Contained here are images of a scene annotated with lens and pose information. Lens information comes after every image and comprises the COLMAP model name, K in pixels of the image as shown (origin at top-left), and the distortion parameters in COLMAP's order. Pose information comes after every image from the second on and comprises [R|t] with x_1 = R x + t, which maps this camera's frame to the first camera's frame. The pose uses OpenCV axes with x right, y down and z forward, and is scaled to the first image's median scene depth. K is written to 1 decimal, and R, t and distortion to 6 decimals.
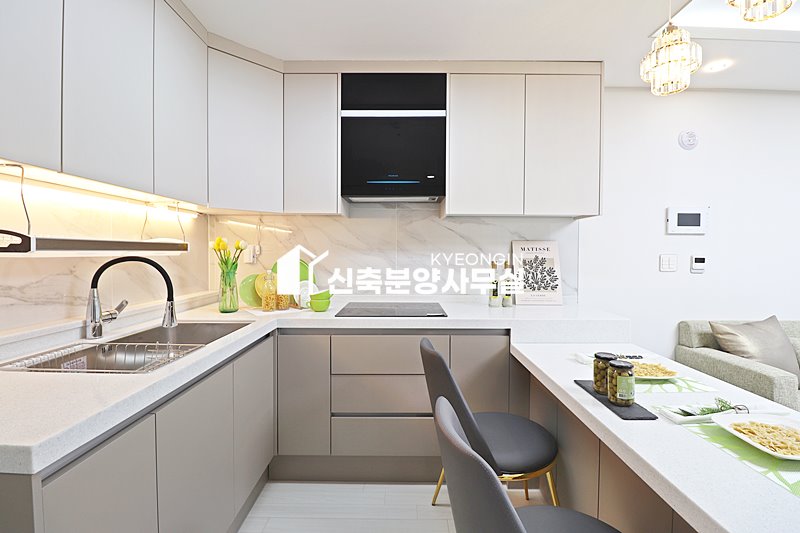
lens RADIAL K [[369.9, 0, 401.1], [0, 369.9, 259.8], [0, 0, 1]] dist [-0.002333, -0.010815]
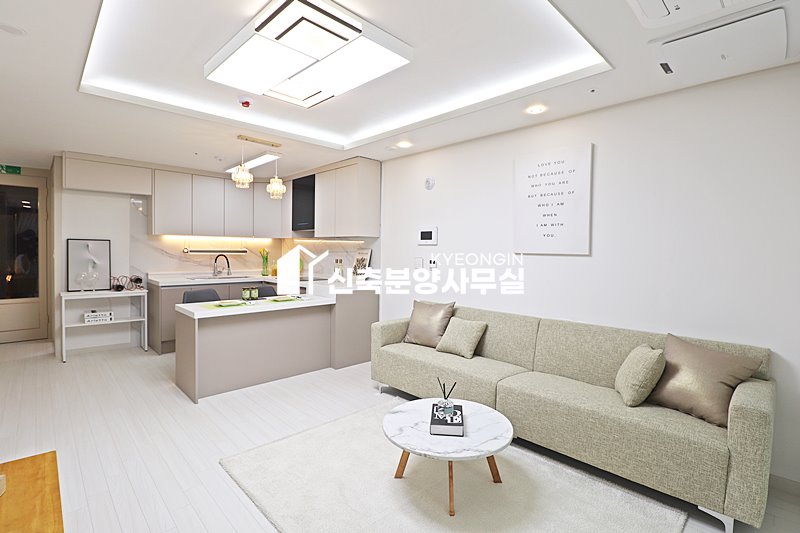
lens RADIAL K [[381.0, 0, 402.6], [0, 381.0, 260.9], [0, 0, 1]] dist [-0.000467, -0.000099]
pose [[0.696107, 0.026016, -0.717466, 1.981688], [-0.024314, 0.999624, 0.012657, -0.022461], [0.717526, 0.008634, 0.696478, -0.193240]]
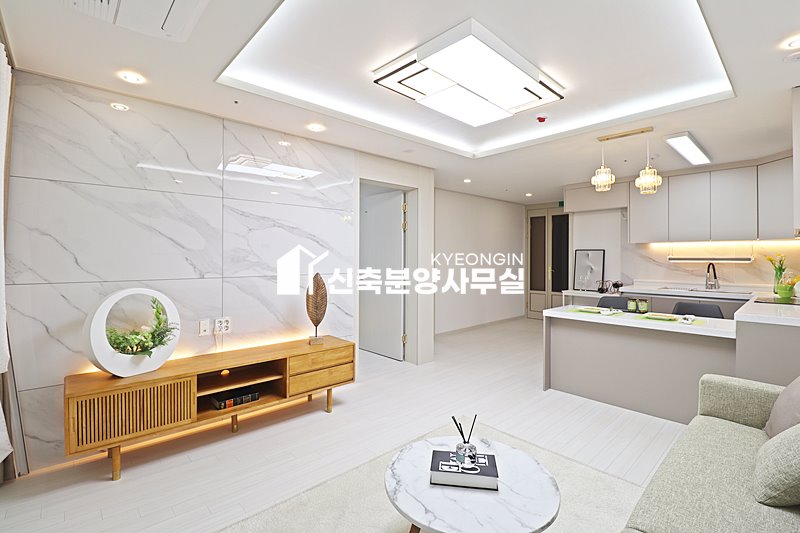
lens RADIAL K [[369.9, 0, 401.1], [0, 369.9, 259.8], [0, 0, 1]] dist [-0.002333, -0.010815]
pose [[-0.738036, 0.002146, -0.674758, 1.956245], [-0.016467, 0.999640, 0.021190, -0.034126], [0.674561, 0.026750, -0.737735, 0.940229]]
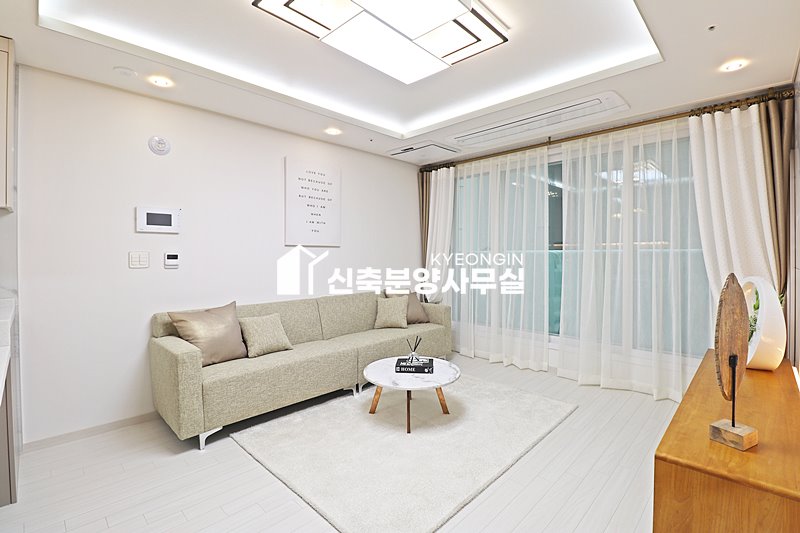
lens RADIAL K [[369.9, 0, 401.1], [0, 369.9, 259.8], [0, 0, 1]] dist [-0.002333, -0.010815]
pose [[0.698231, -0.013353, 0.715748, 0.535355], [0.014931, 0.999880, 0.004088, 0.016468], [-0.715717, 0.007833, 0.698347, -0.282263]]
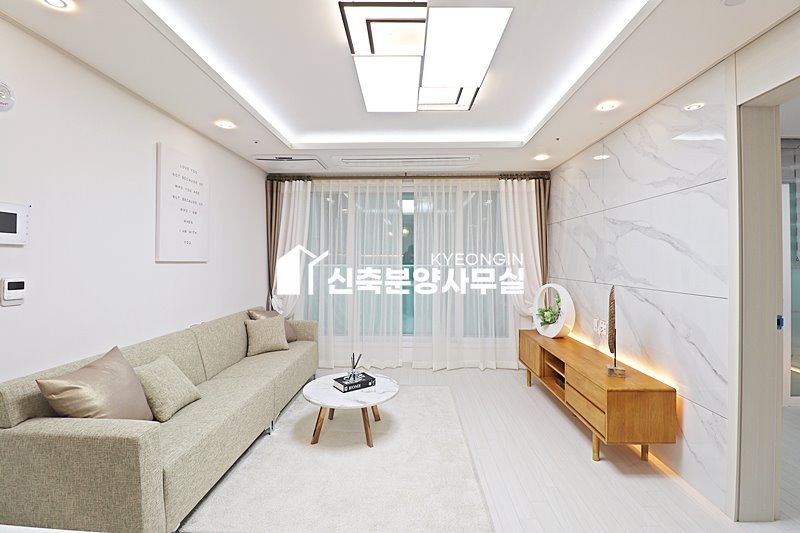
lens RADIAL K [[369.9, 0, 401.1], [0, 369.9, 259.8], [0, 0, 1]] dist [-0.002333, -0.010815]
pose [[0.028951, 0.000143, 0.999581, 0.204850], [0.015339, 0.999882, -0.000587, -0.035906], [-0.999463, 0.015349, 0.028945, 0.324197]]
